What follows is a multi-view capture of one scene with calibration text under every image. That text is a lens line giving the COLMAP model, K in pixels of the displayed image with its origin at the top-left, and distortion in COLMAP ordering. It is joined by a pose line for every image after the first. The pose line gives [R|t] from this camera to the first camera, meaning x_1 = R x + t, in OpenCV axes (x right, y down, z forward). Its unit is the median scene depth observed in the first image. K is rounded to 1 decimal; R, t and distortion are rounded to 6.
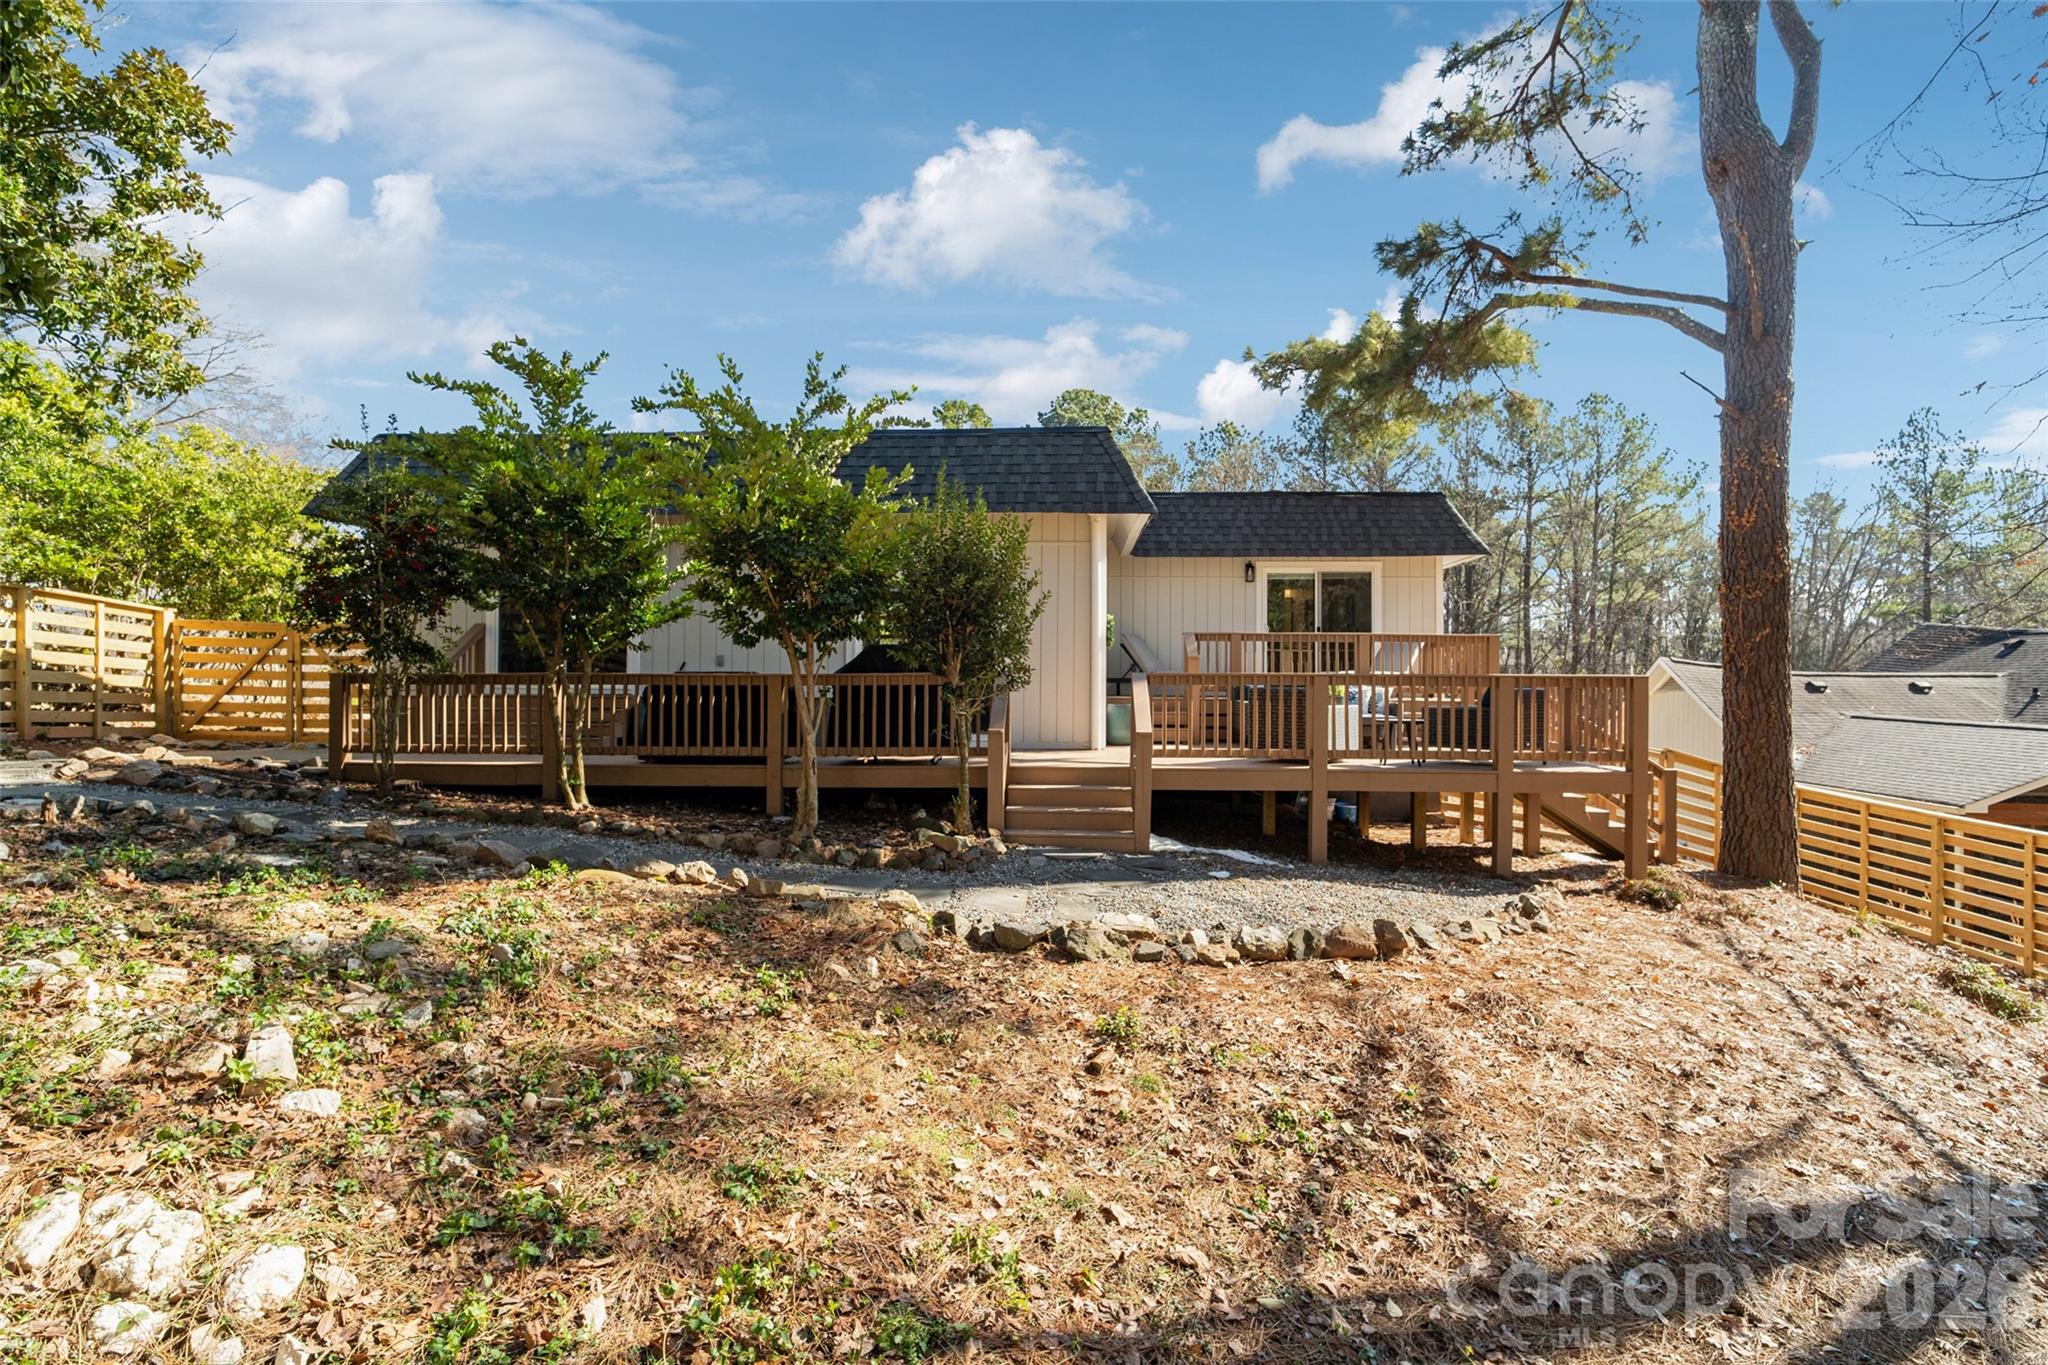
lens RADIAL K [[966.0, 0, 1021.5], [0, 966.0, 669.8], [0, 0, 1]] dist [-0.013069, 0.006555]
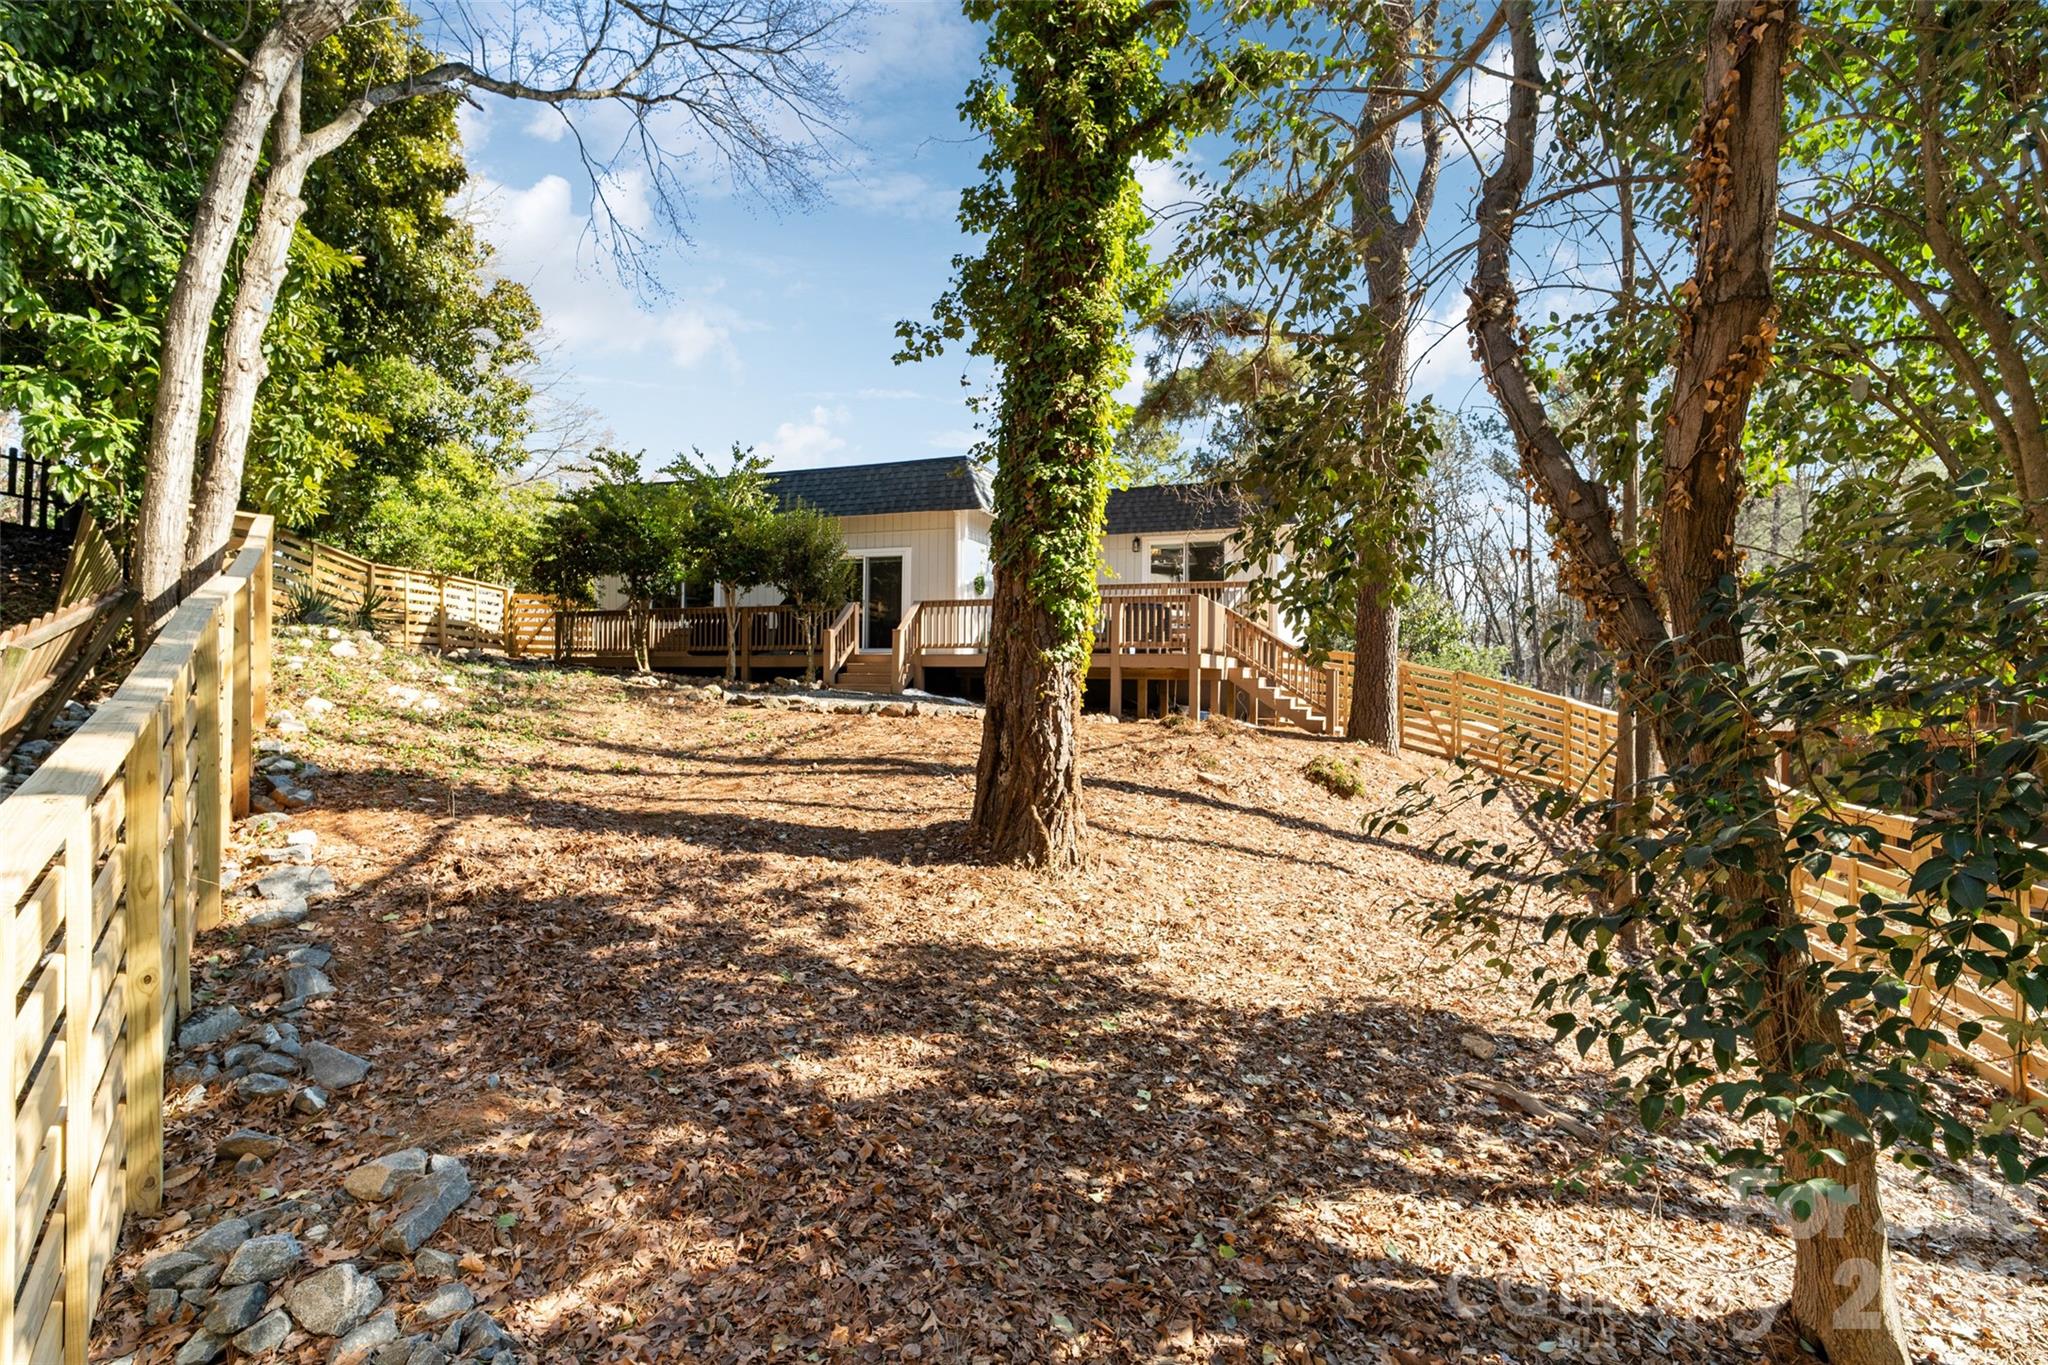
lens RADIAL K [[979.0, 0, 1006.0], [0, 979.0, 666.2], [0, 0, 1]] dist [-0.010434, 0.000880]
pose [[0.948208, -0.001548, -0.317645, 0.736225], [0.001188, 0.999998, -0.001328, 0.109126], [0.317647, 0.000881, 0.948209, -0.567341]]
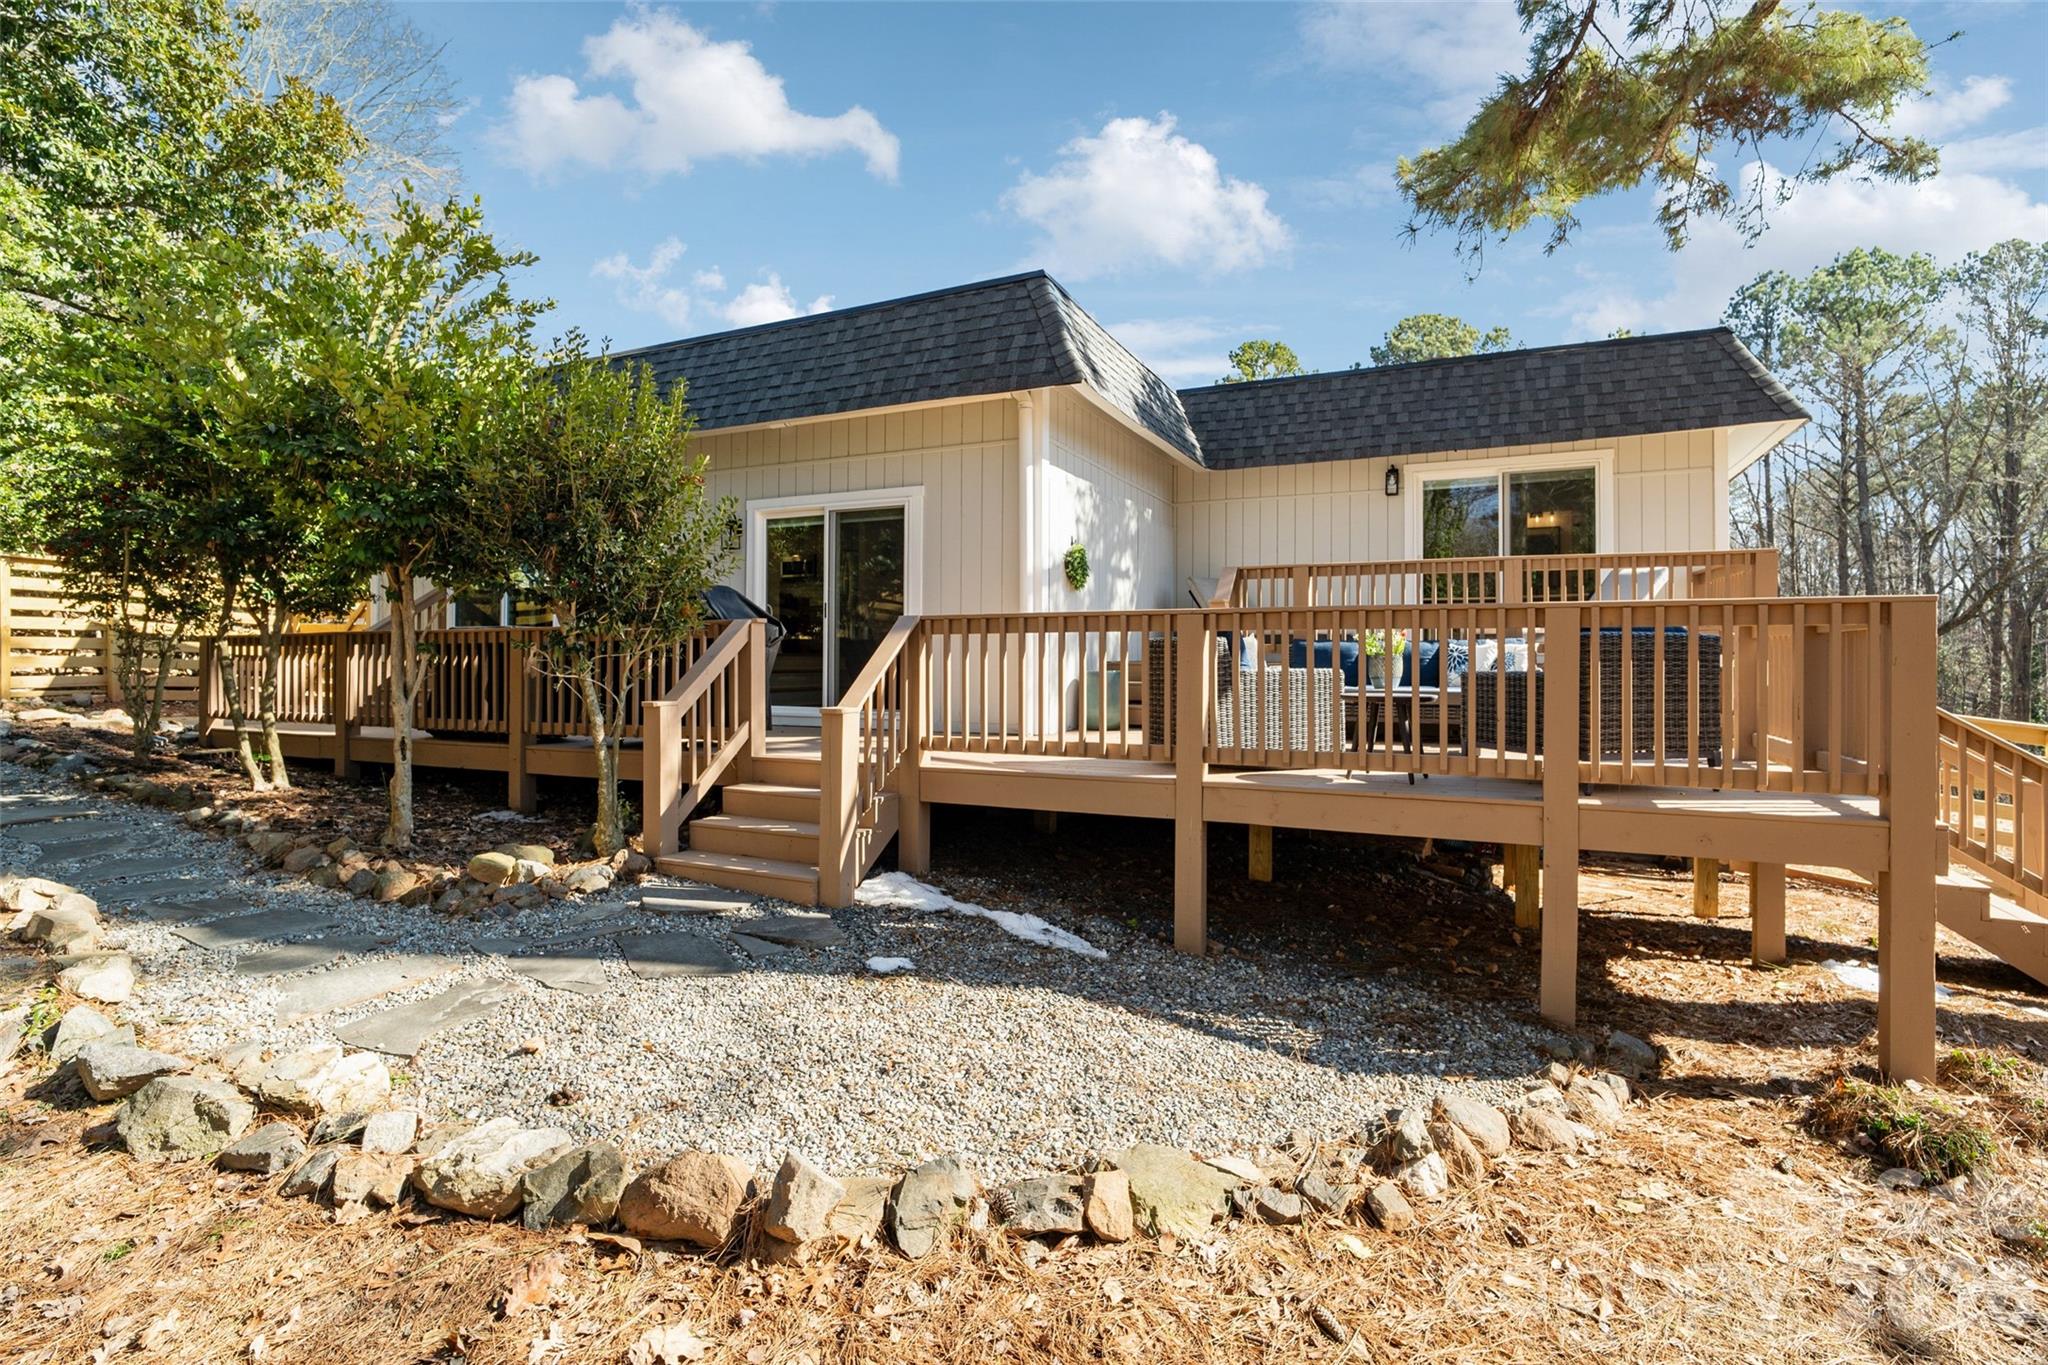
lens RADIAL K [[979.0, 0, 1006.0], [0, 979.0, 666.2], [0, 0, 1]] dist [-0.010434, 0.000880]
pose [[0.920907, -0.001303, -0.389781, 0.371106], [0.007180, 0.999881, 0.013621, 0.024547], [0.389717, -0.015342, 0.920807, 0.382123]]
